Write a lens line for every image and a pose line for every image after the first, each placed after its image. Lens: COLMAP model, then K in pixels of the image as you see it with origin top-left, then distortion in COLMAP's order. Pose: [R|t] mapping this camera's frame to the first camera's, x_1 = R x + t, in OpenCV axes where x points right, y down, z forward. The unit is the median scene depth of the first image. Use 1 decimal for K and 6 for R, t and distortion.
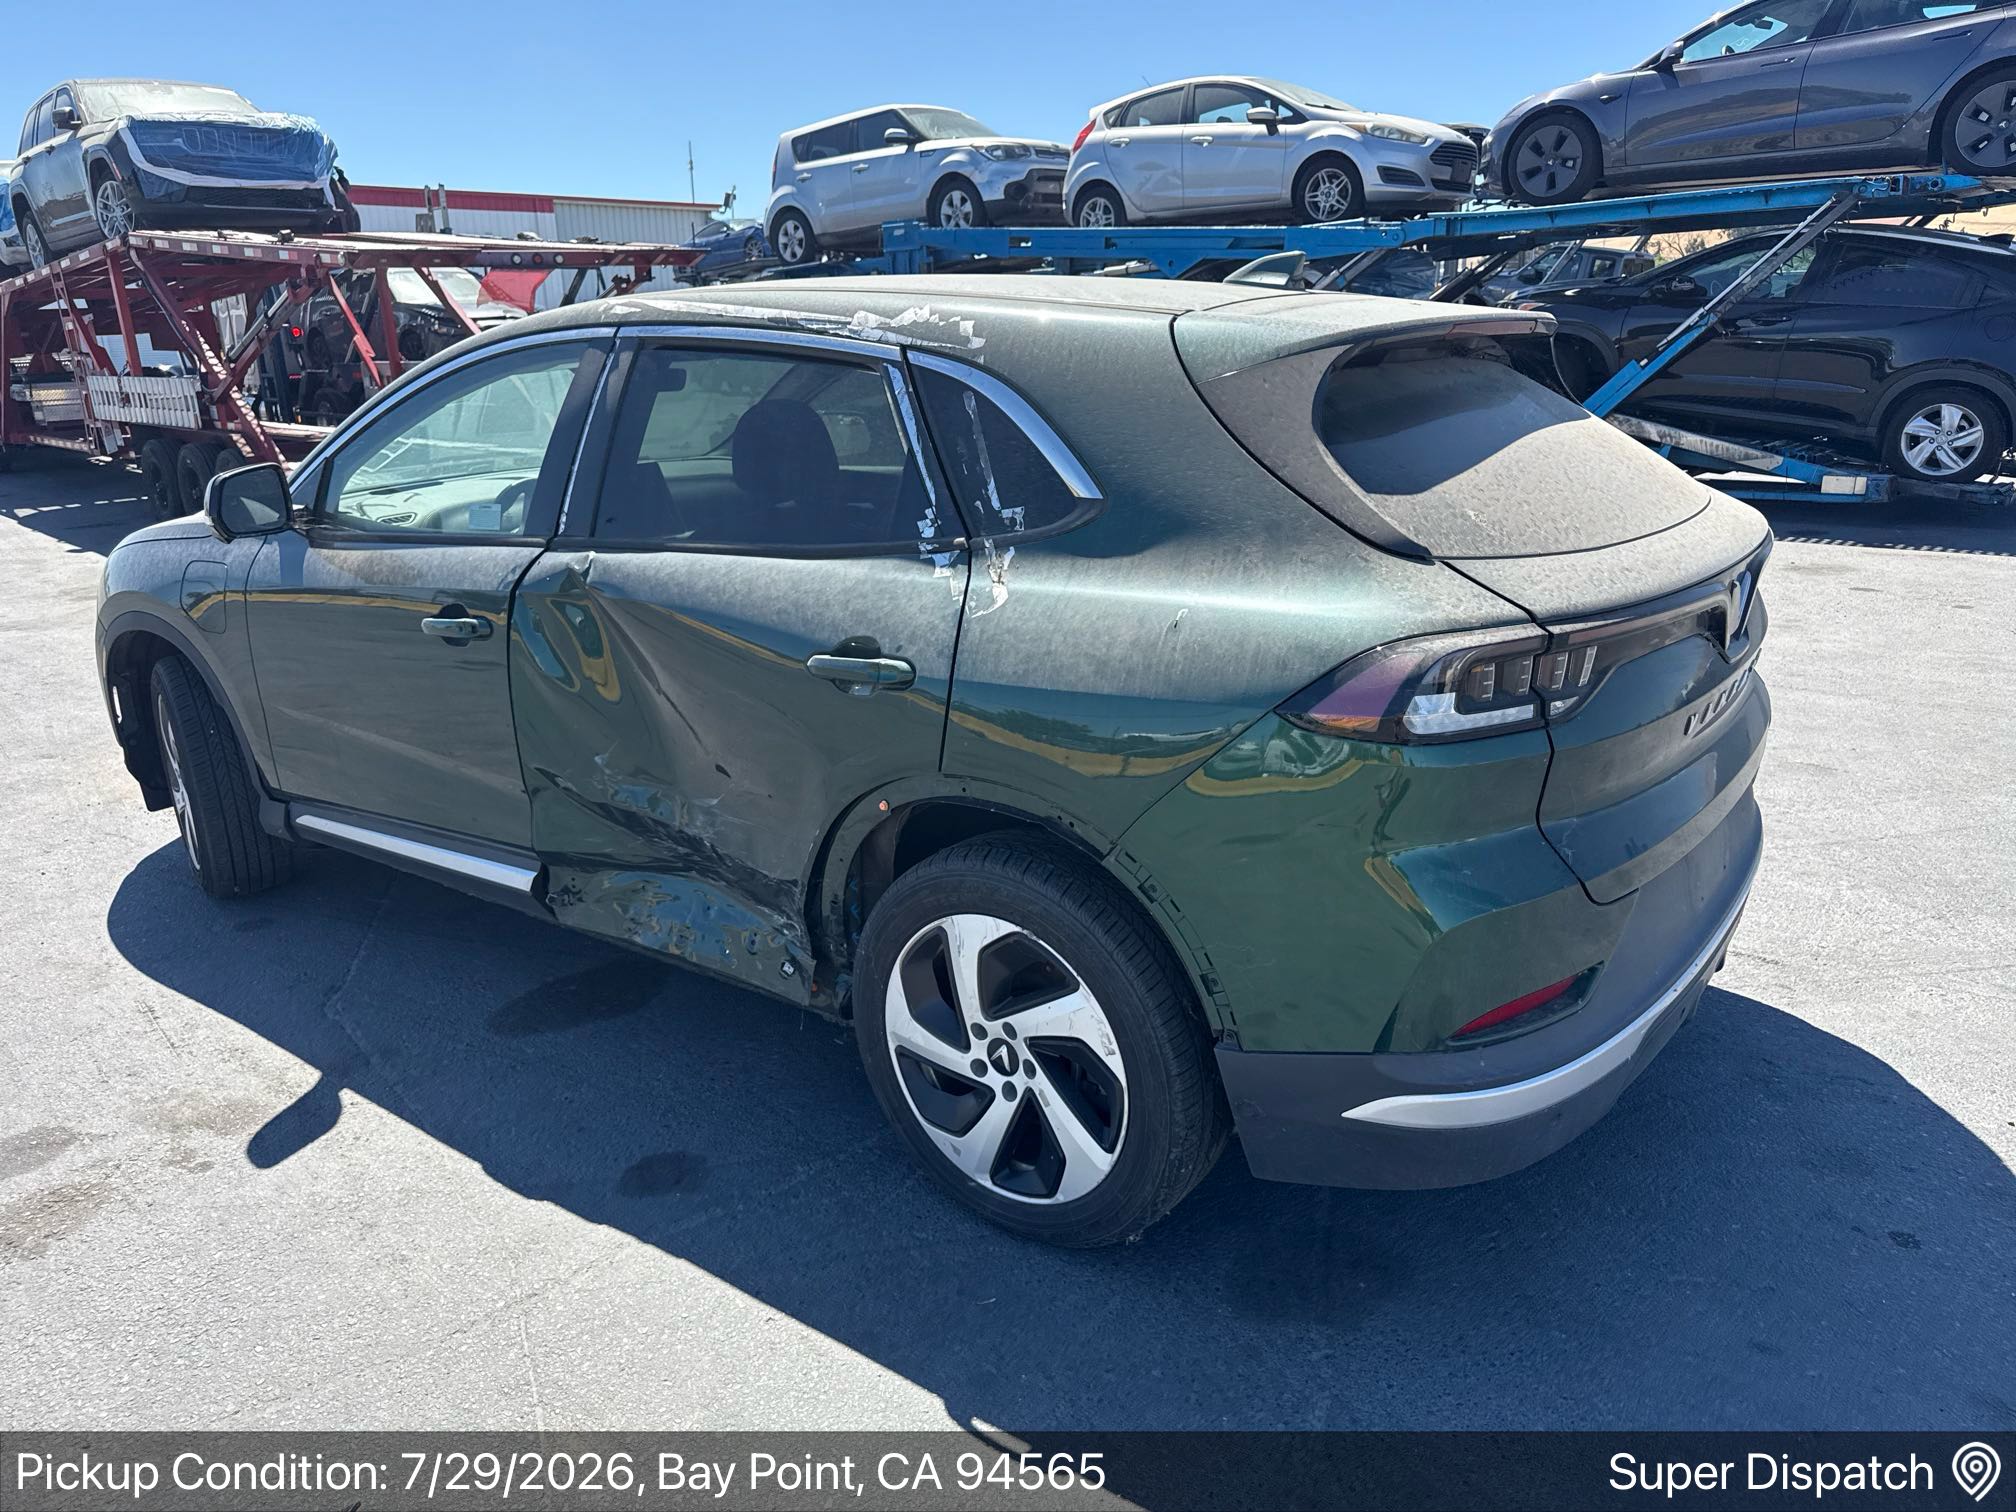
lens RADIAL K [[1433.3, 0, 1032.7], [0, 1433.3, 735.5], [0, 0, 1]] dist [0.035184, -0.034140]
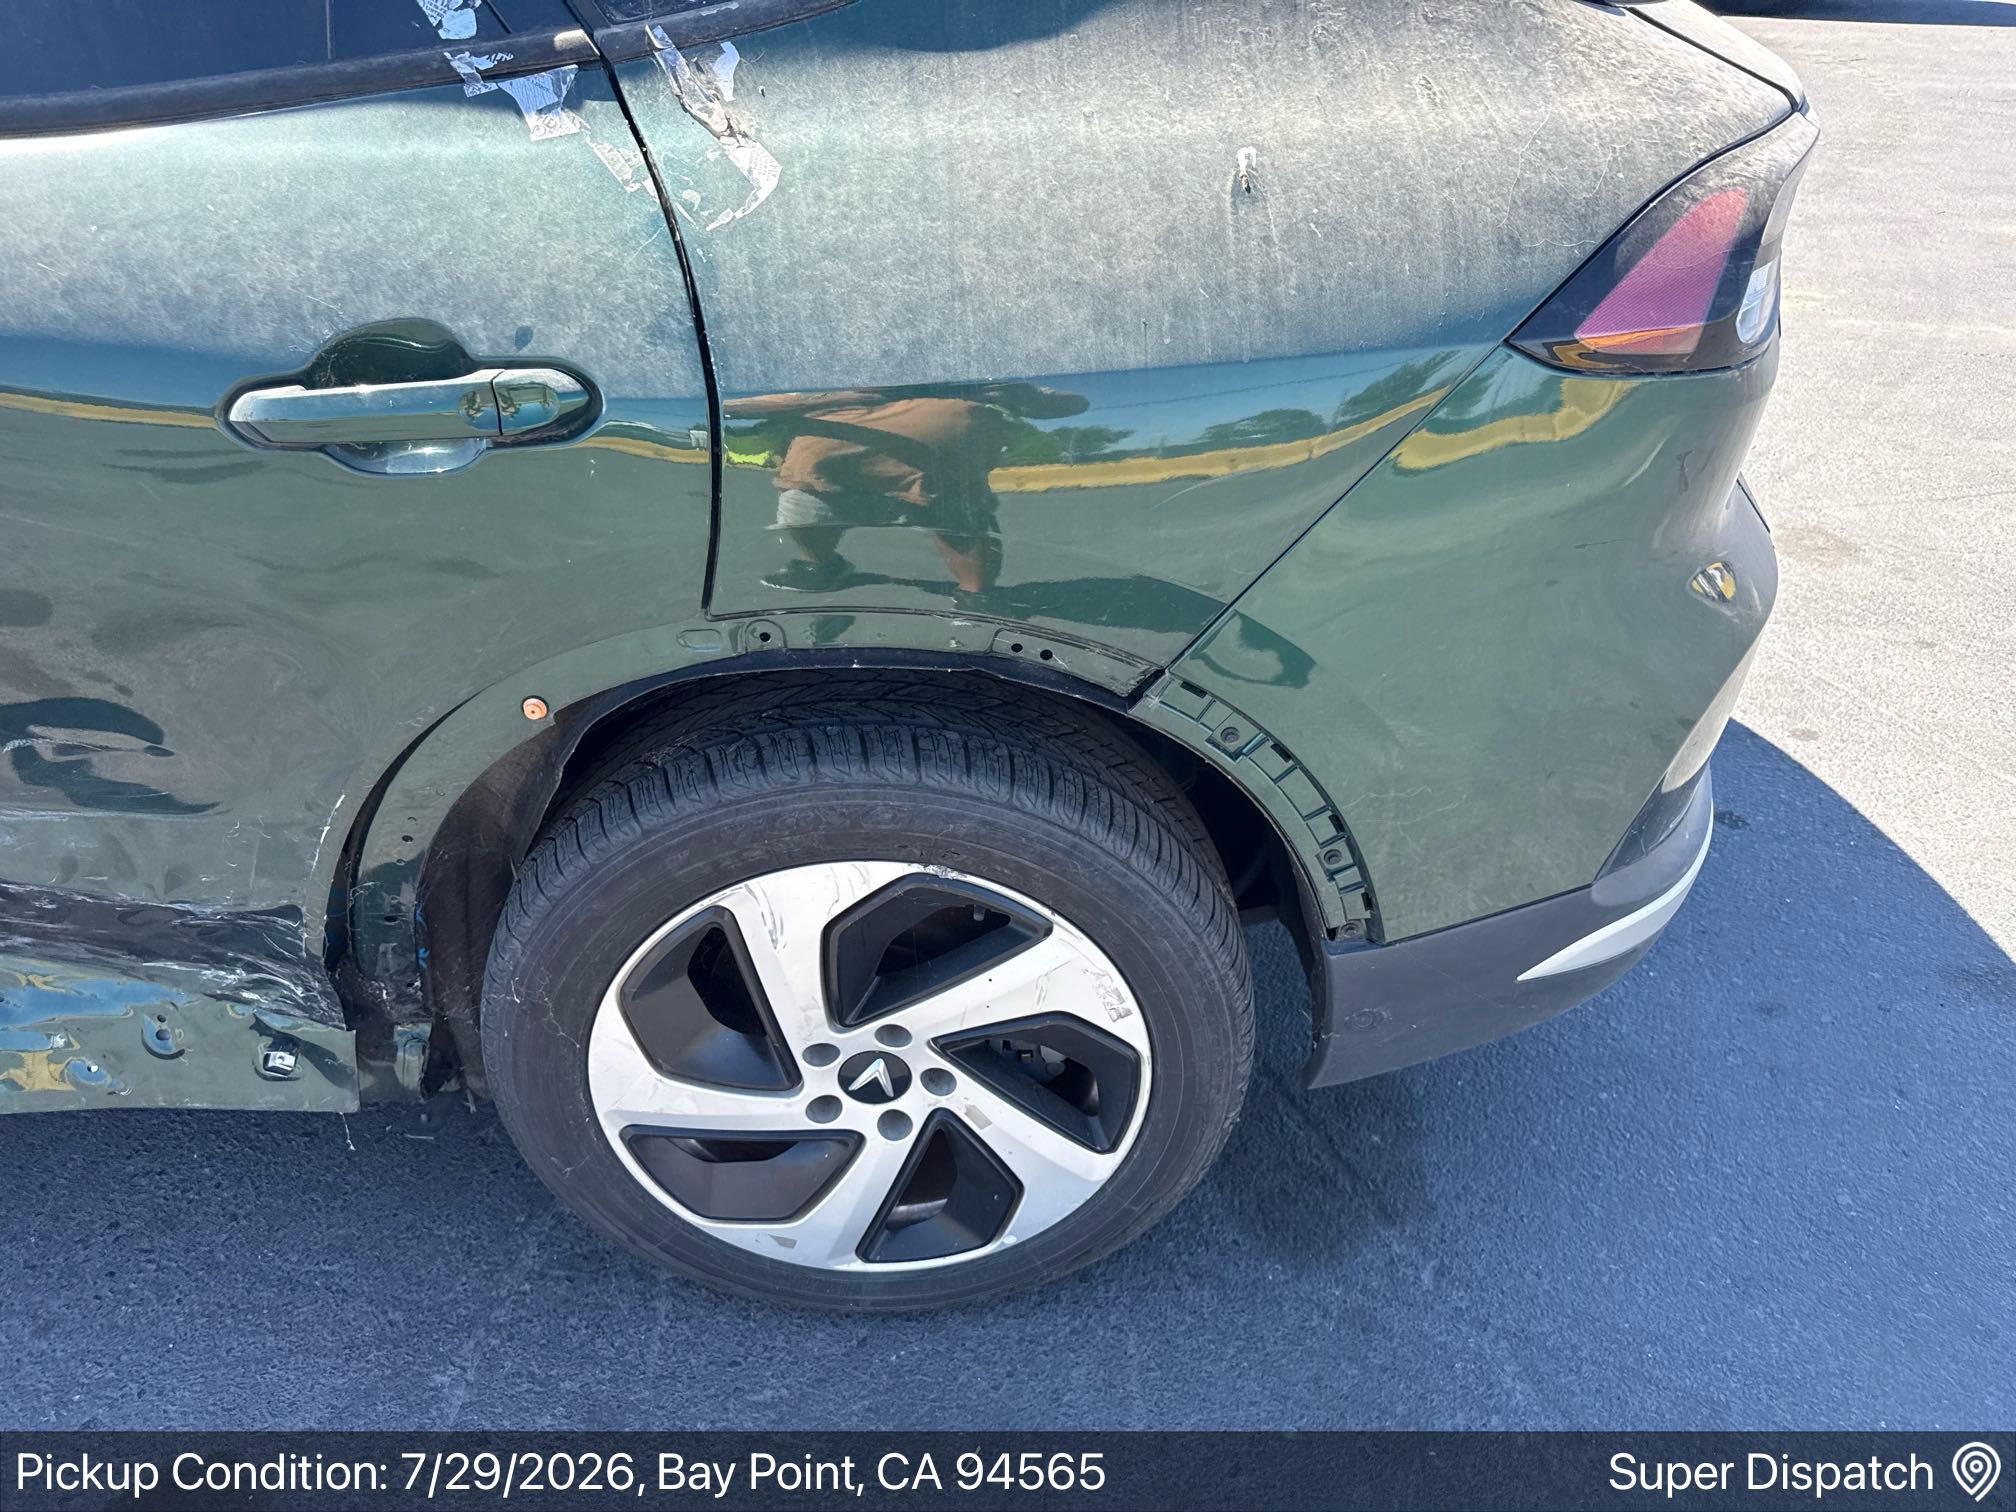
lens RADIAL K [[1412.4, 0, 1017.2], [0, 1412.4, 762.4], [0, 0, 1]] dist [0.028592, -0.041070]
pose [[0.787734, -0.318767, 0.527127, -0.206210], [0.154946, 0.930722, 0.331282, -0.053724], [-0.596210, -0.179285, 0.782553, 0.522142]]
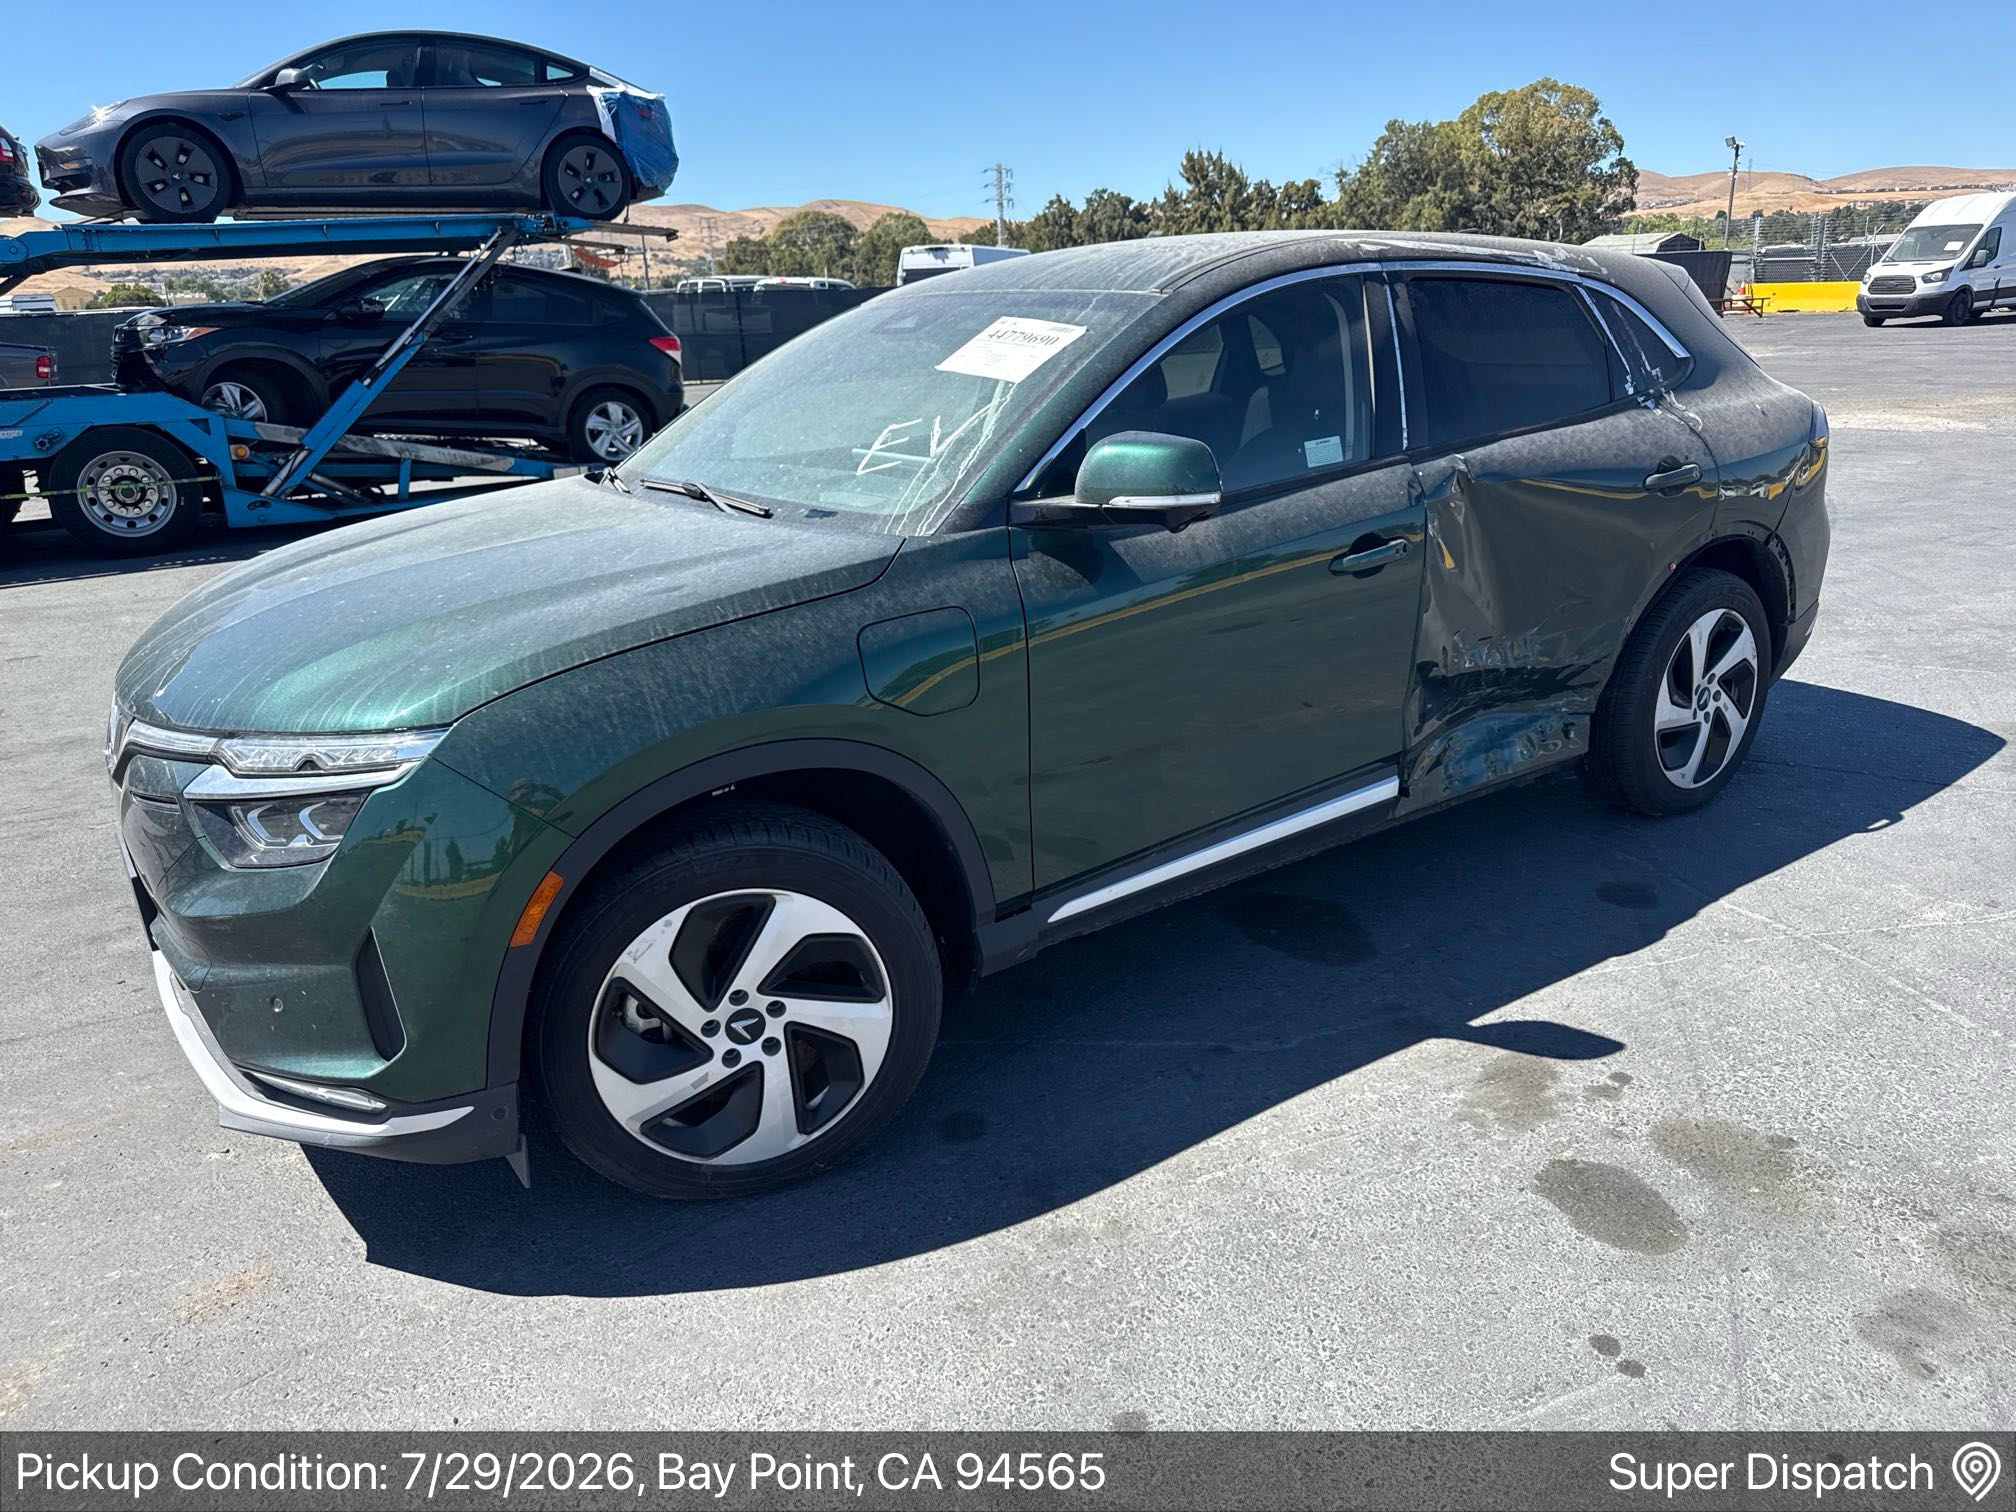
lens RADIAL K [[1433.3, 0, 999.9], [0, 1433.3, 737.4], [0, 0, 1]] dist [0.035184, -0.034140]
pose [[0.325096, -0.264709, 0.907878, -1.665547], [0.297163, 0.939991, 0.167664, -0.234576], [-0.897779, 0.215281, 0.384249, 1.011767]]
